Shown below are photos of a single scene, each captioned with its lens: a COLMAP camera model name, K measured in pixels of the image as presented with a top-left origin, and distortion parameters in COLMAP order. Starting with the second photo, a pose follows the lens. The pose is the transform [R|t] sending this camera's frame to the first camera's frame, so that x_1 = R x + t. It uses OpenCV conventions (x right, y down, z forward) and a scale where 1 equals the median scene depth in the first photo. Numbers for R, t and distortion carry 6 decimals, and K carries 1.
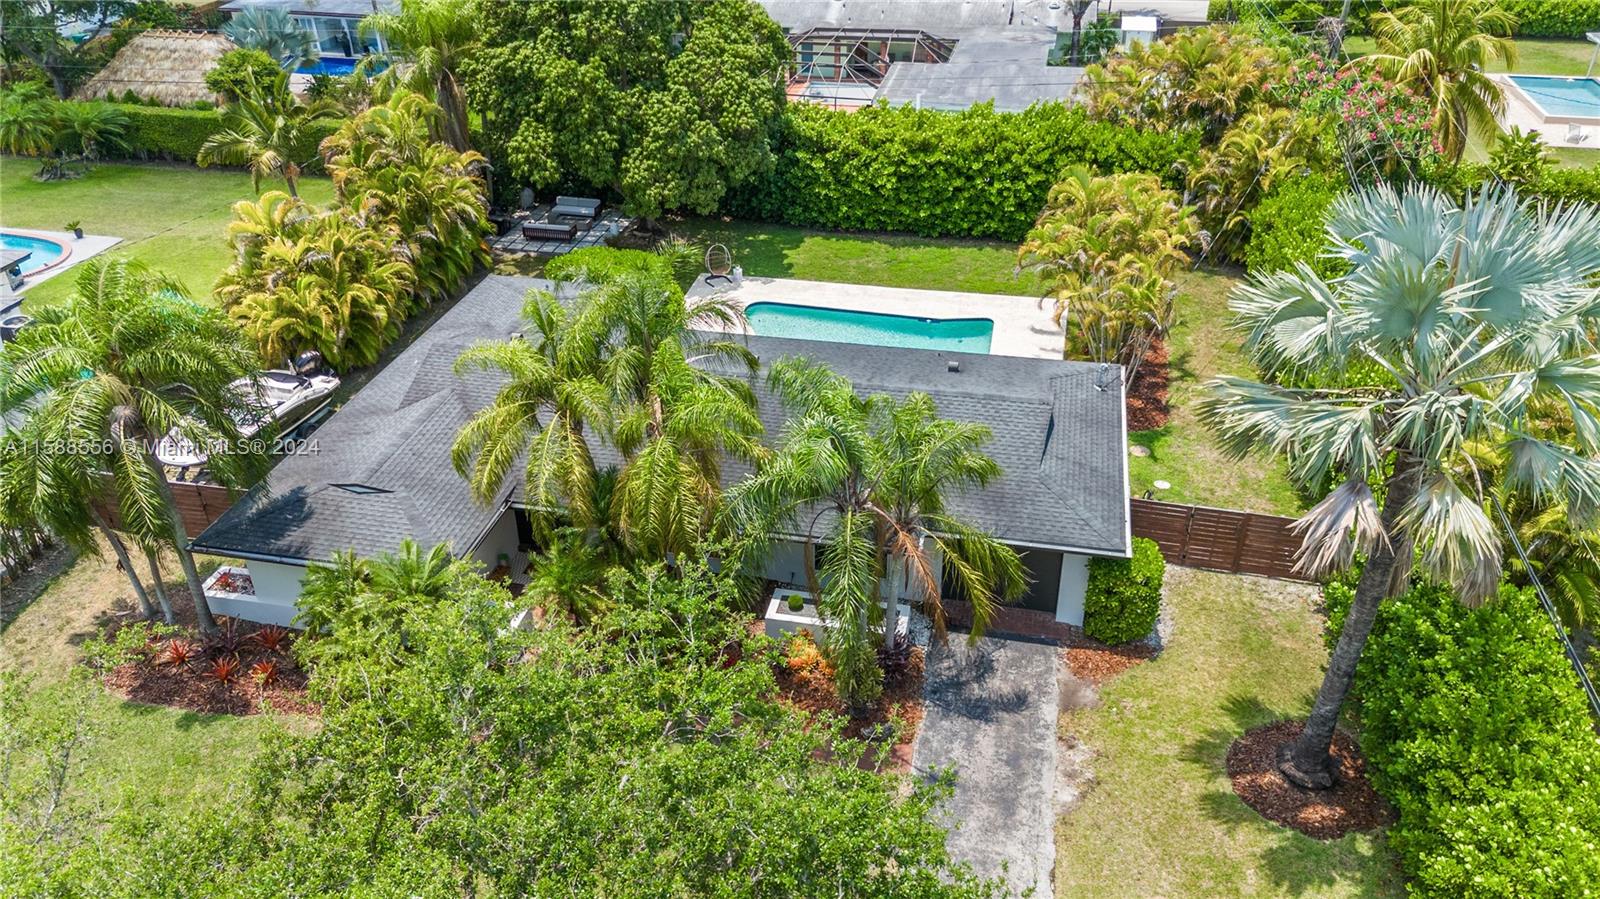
lens RADIAL K [[1185.5, 0, 800.0], [0, 1185.5, 449.5], [0, 0, 1]] dist [0.072362, -0.081054]
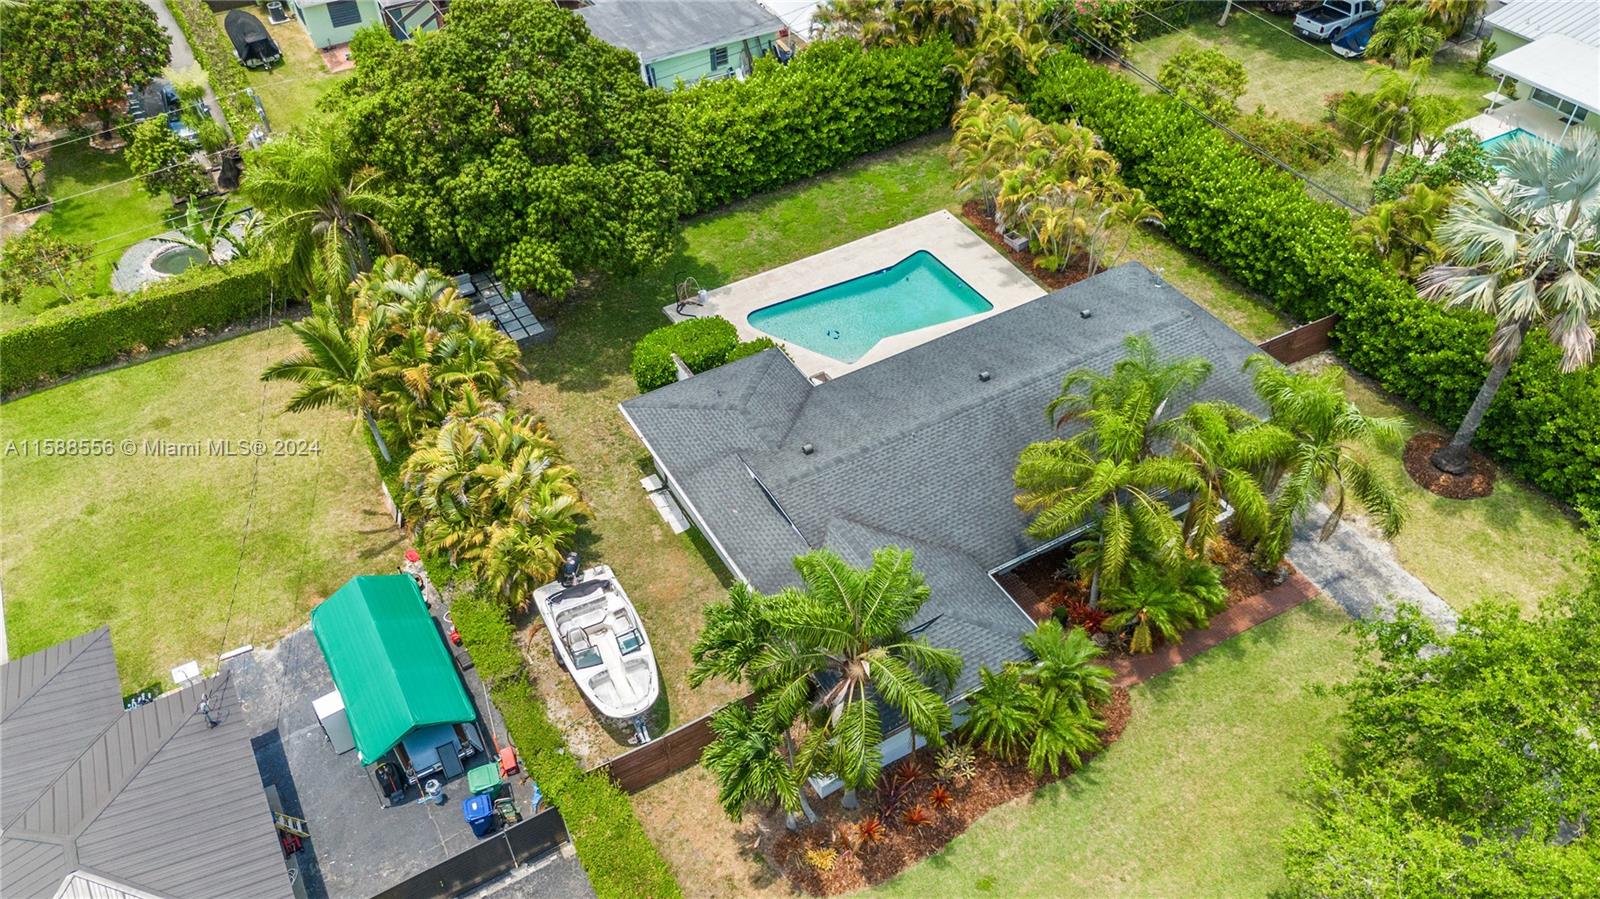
lens RADIAL K [[1185.5, 0, 800.0], [0, 1185.5, 449.5], [0, 0, 1]] dist [0.072362, -0.081054]
pose [[0.739534, -0.461112, 0.490372, -0.610217], [0.358604, 0.886412, 0.292707, -0.325846], [-0.569642, -0.040617, 0.820888, 0.078097]]
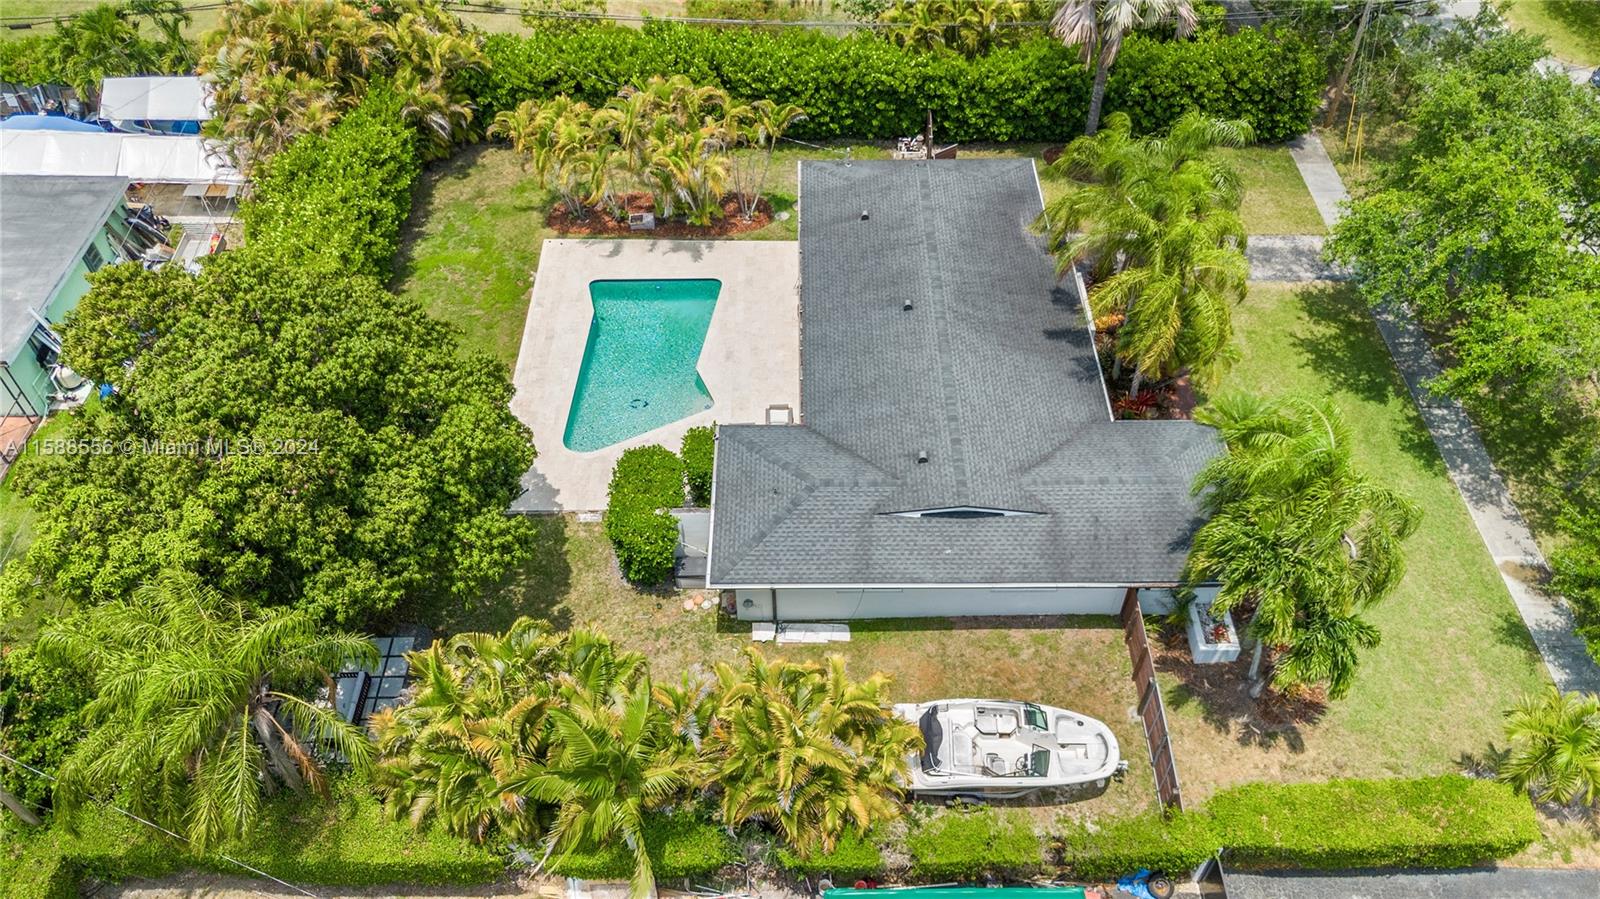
lens RADIAL K [[1185.5, 0, 800.0], [0, 1185.5, 449.5], [0, 0, 1]] dist [0.072362, -0.081054]
pose [[-0.218141, -0.709406, 0.670193, -0.704234], [0.520152, 0.496543, 0.694900, -0.679919], [-0.825746, 0.500188, 0.260683, 0.636294]]
